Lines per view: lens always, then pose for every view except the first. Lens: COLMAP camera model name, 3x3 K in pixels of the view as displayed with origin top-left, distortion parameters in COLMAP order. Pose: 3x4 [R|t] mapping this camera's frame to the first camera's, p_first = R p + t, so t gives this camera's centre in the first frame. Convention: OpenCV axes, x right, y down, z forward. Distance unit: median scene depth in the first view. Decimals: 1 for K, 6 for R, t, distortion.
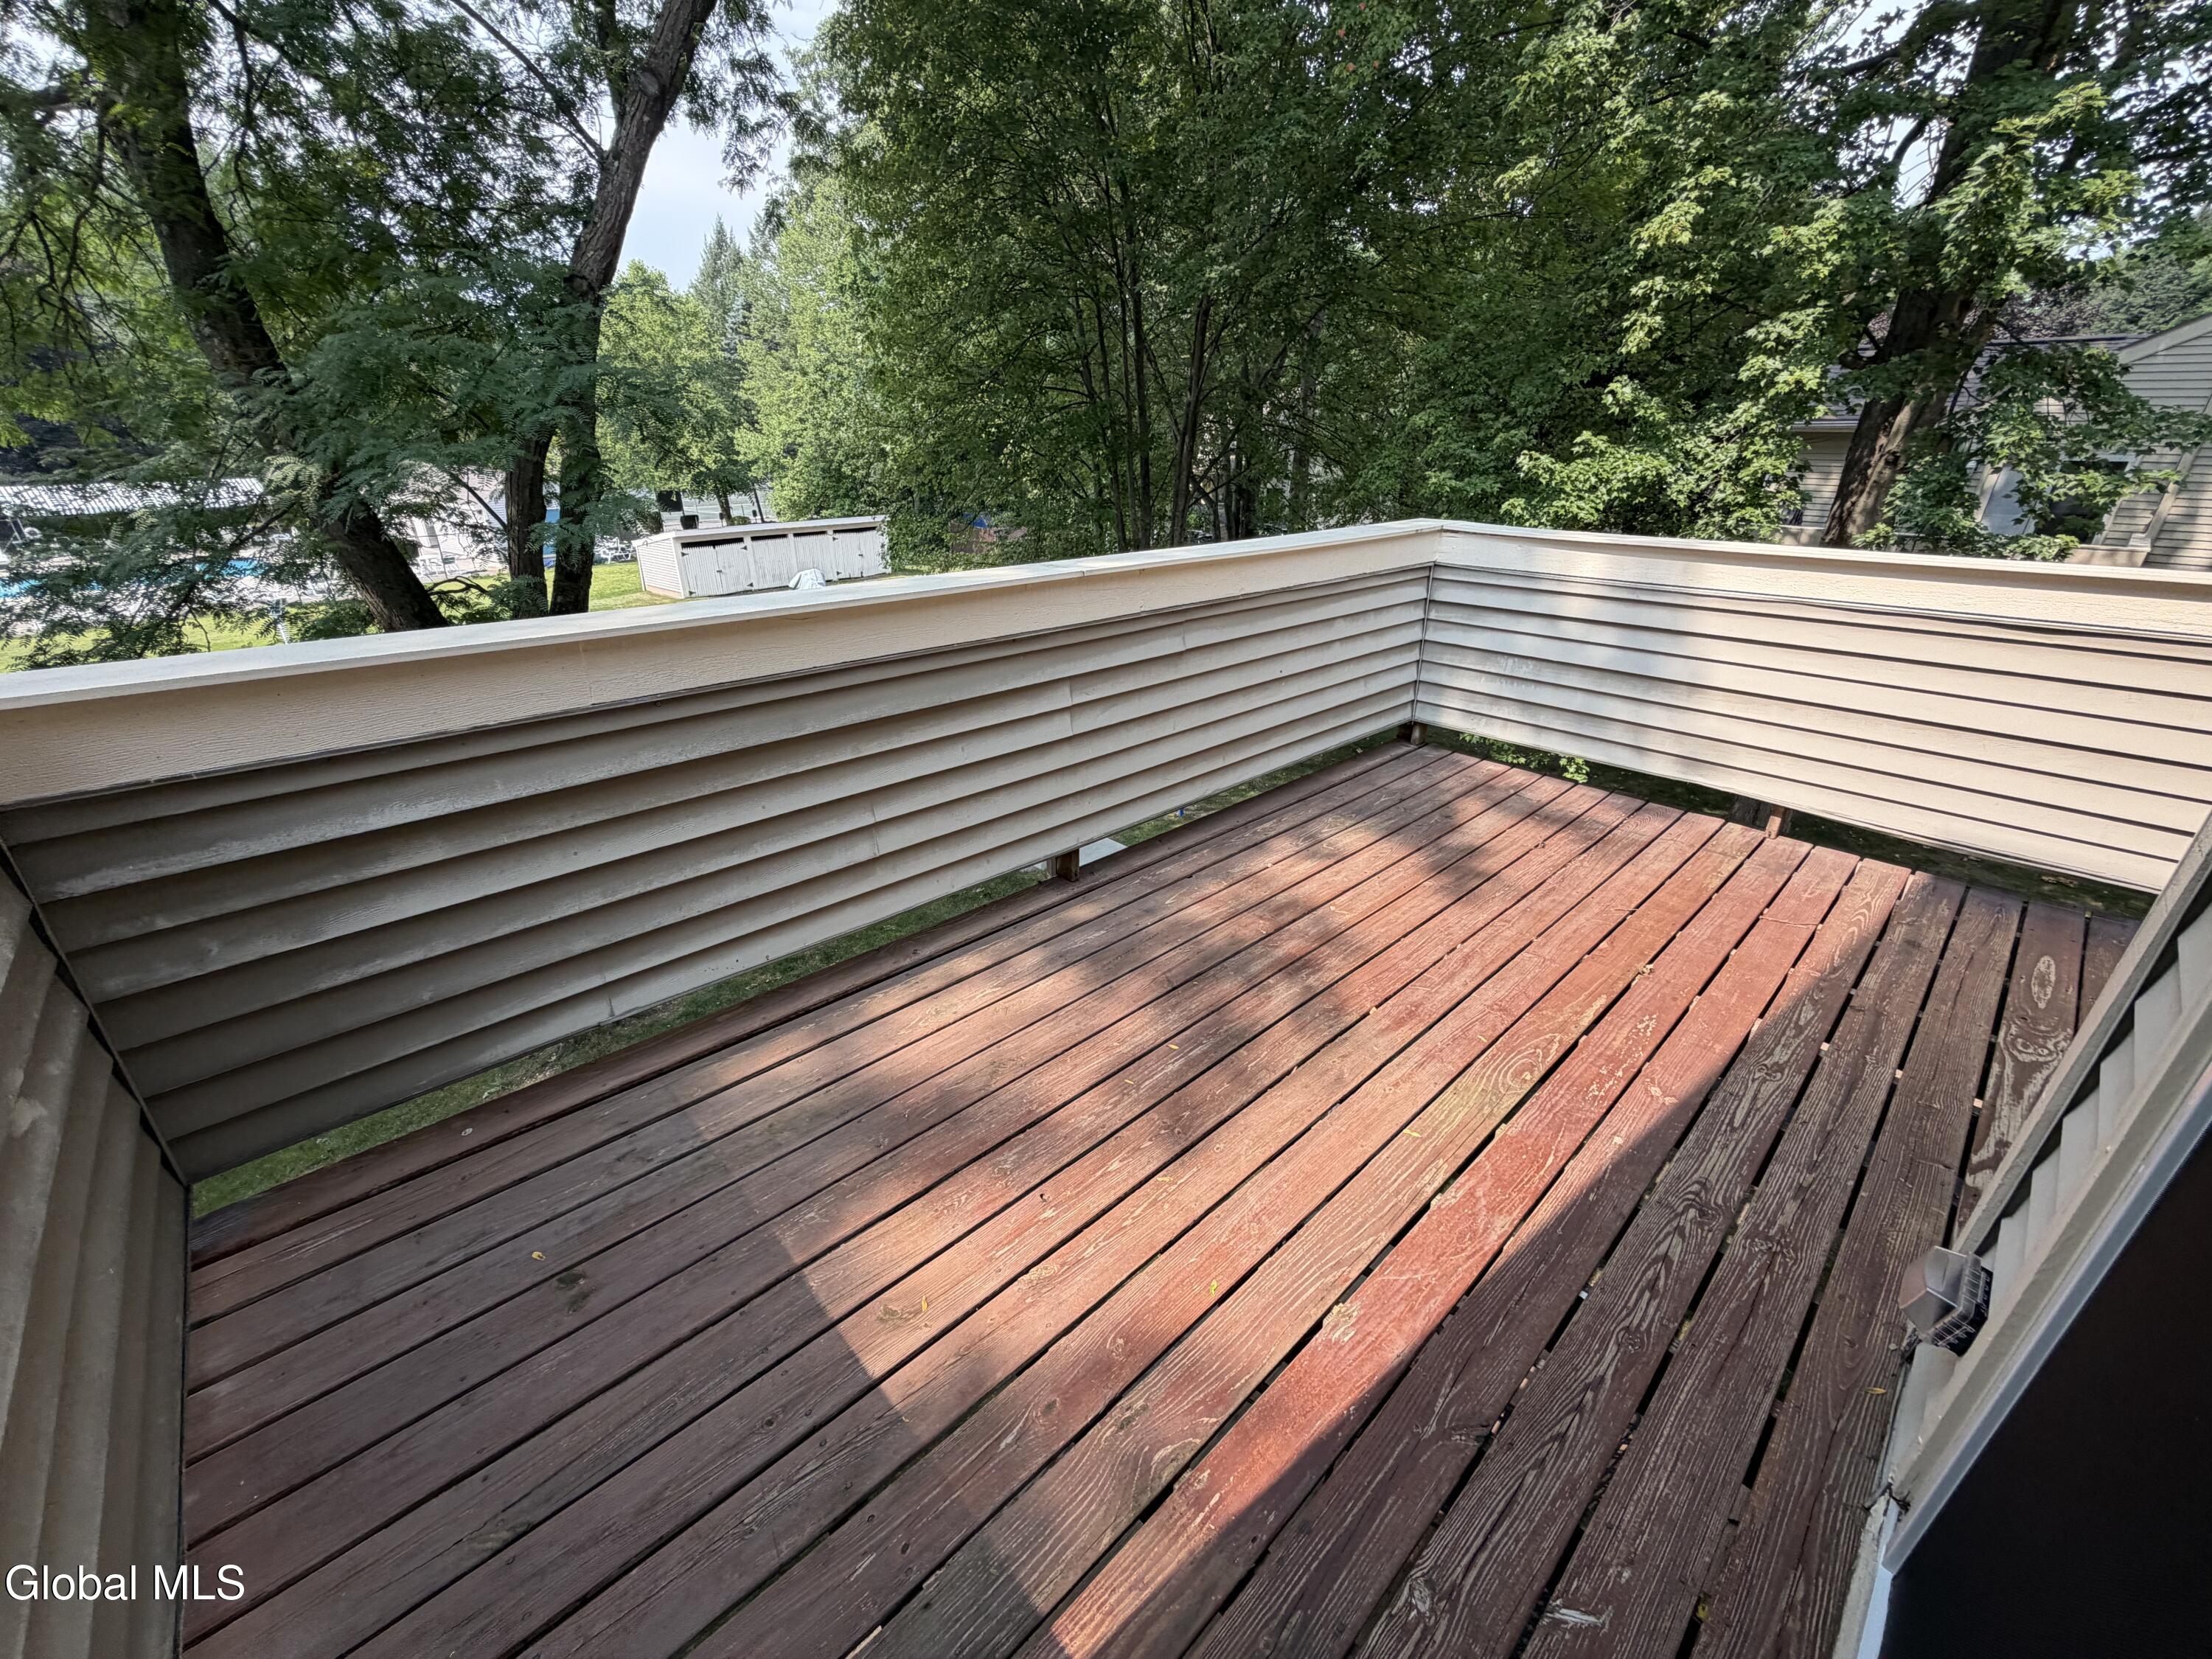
lens RADIAL K [[881.3, 0, 1105.1], [0, 881.3, 831.8], [0, 0, 1]] dist [-0.000510, 0.000670]
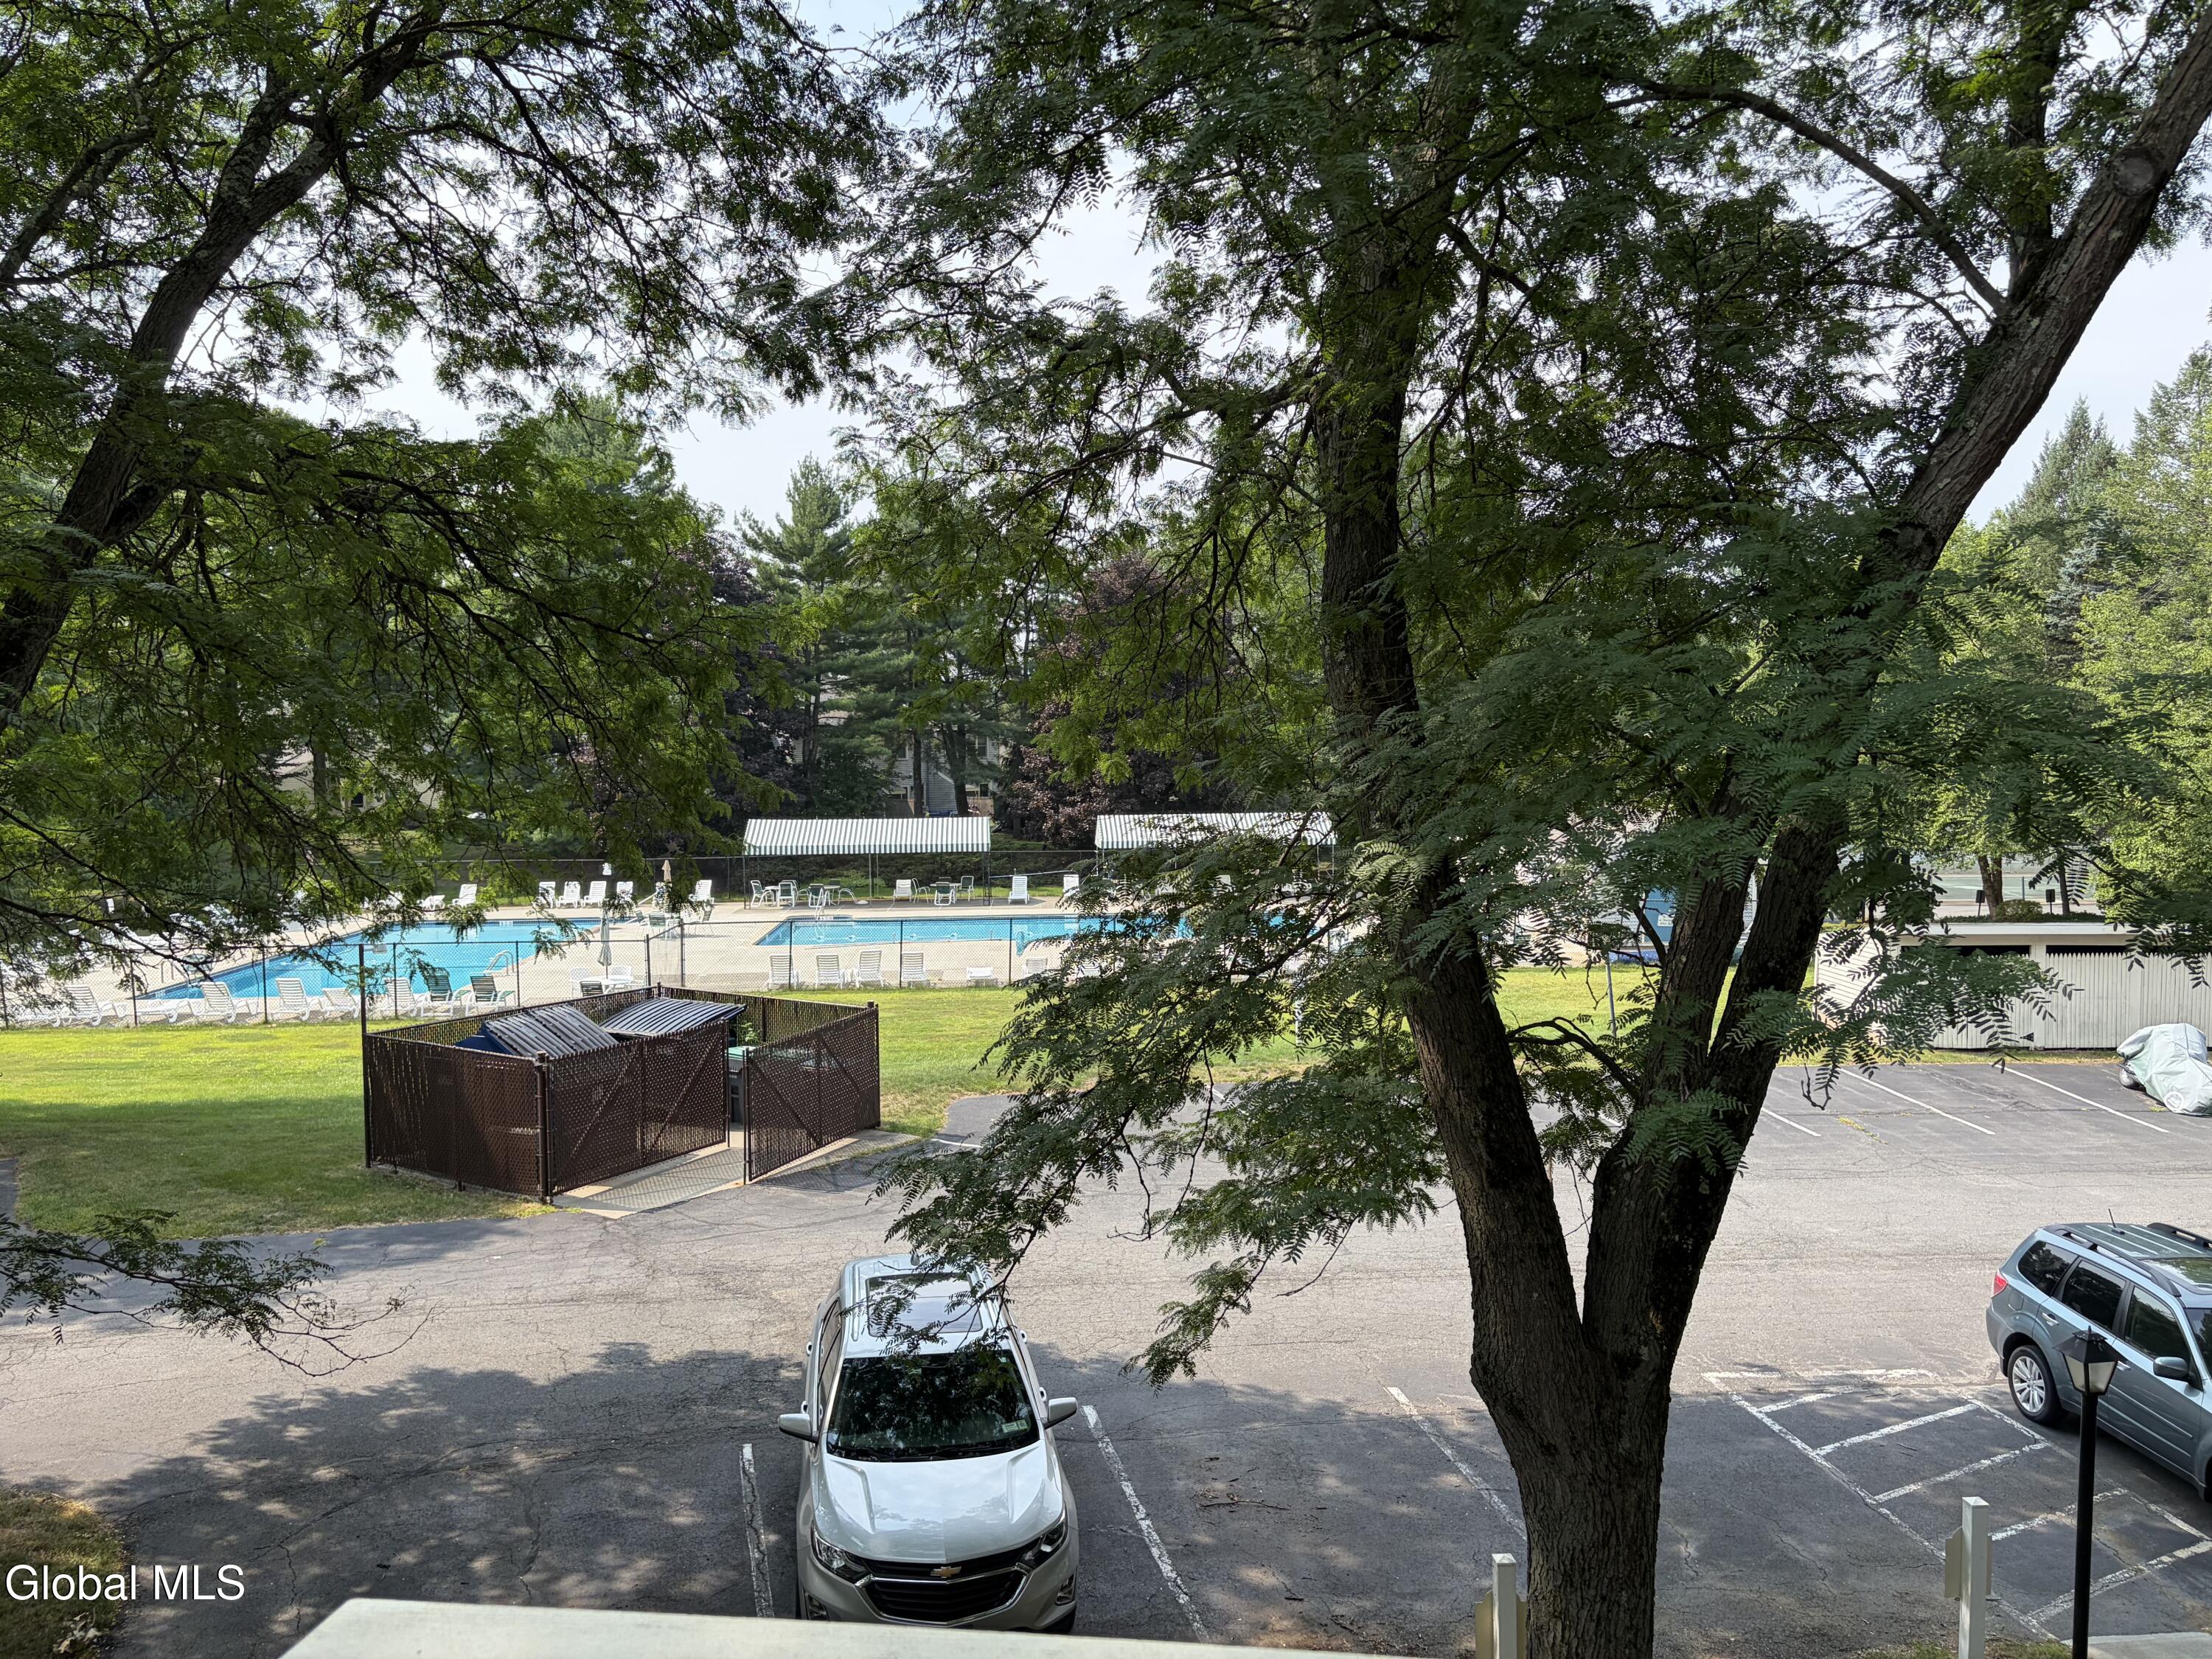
lens RADIAL K [[1663.4, 0, 1104.5], [0, 1663.4, 828.2], [0, 0, 1]] dist [0.052583, -0.062460]
pose [[0.649940, 0.031816, -0.759319, -0.111705], [-0.308349, 0.924231, -0.225205, -0.069561], [0.694621, 0.380505, 0.610506, 0.099772]]
